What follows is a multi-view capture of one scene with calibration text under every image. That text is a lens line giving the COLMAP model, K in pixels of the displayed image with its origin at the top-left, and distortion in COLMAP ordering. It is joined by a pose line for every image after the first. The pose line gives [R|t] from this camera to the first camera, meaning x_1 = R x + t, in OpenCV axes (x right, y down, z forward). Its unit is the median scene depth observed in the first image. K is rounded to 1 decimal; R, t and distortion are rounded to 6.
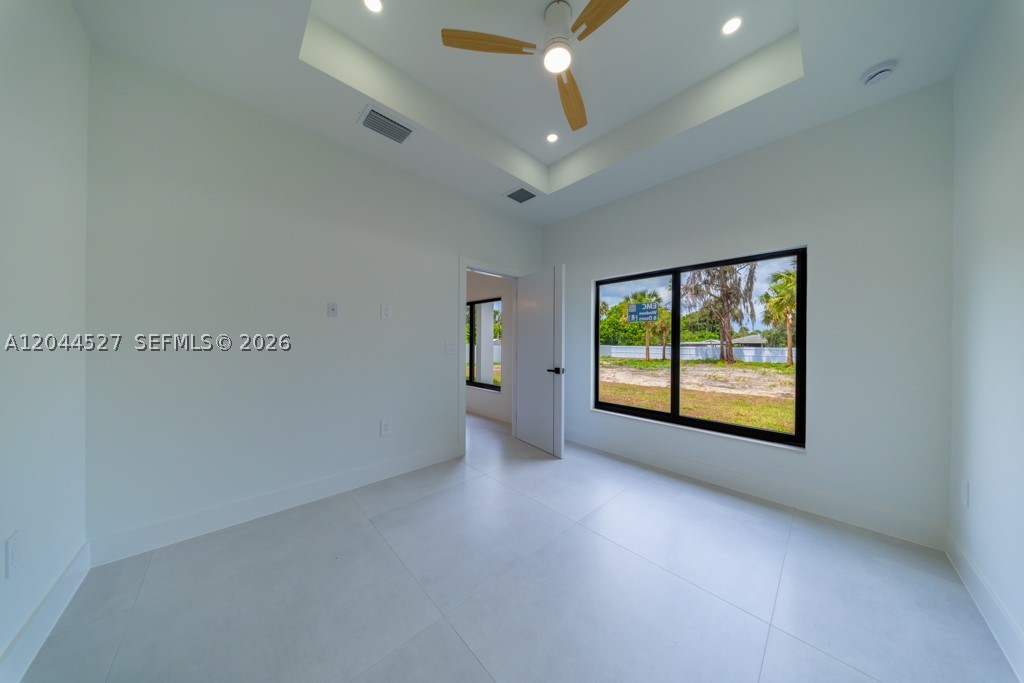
lens RADIAL K [[302.2, 0, 515.8], [0, 302.2, 343.6], [0, 0, 1]] dist [-0.000995, -0.000093]
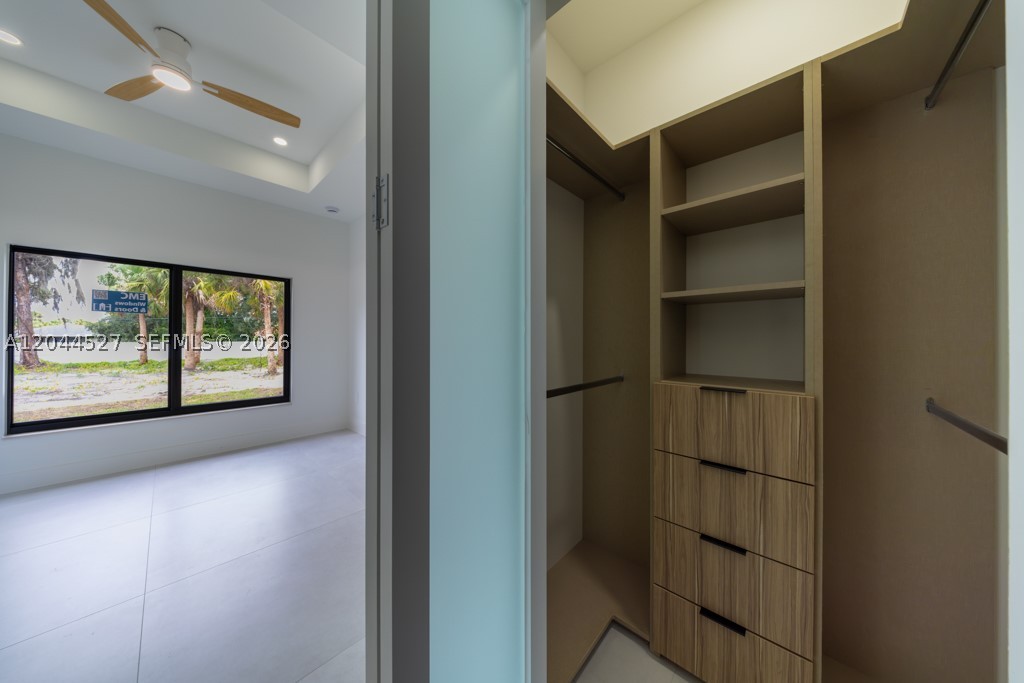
lens RADIAL K [[302.2, 0, 515.8], [0, 302.2, 343.6], [0, 0, 1]] dist [-0.000995, -0.000093]
pose [[-0.053319, -0.020249, 0.998372, -0.540787], [-0.000666, 0.999795, 0.020243, -0.001609], [-0.998577, 0.000414, -0.053322, -0.095690]]
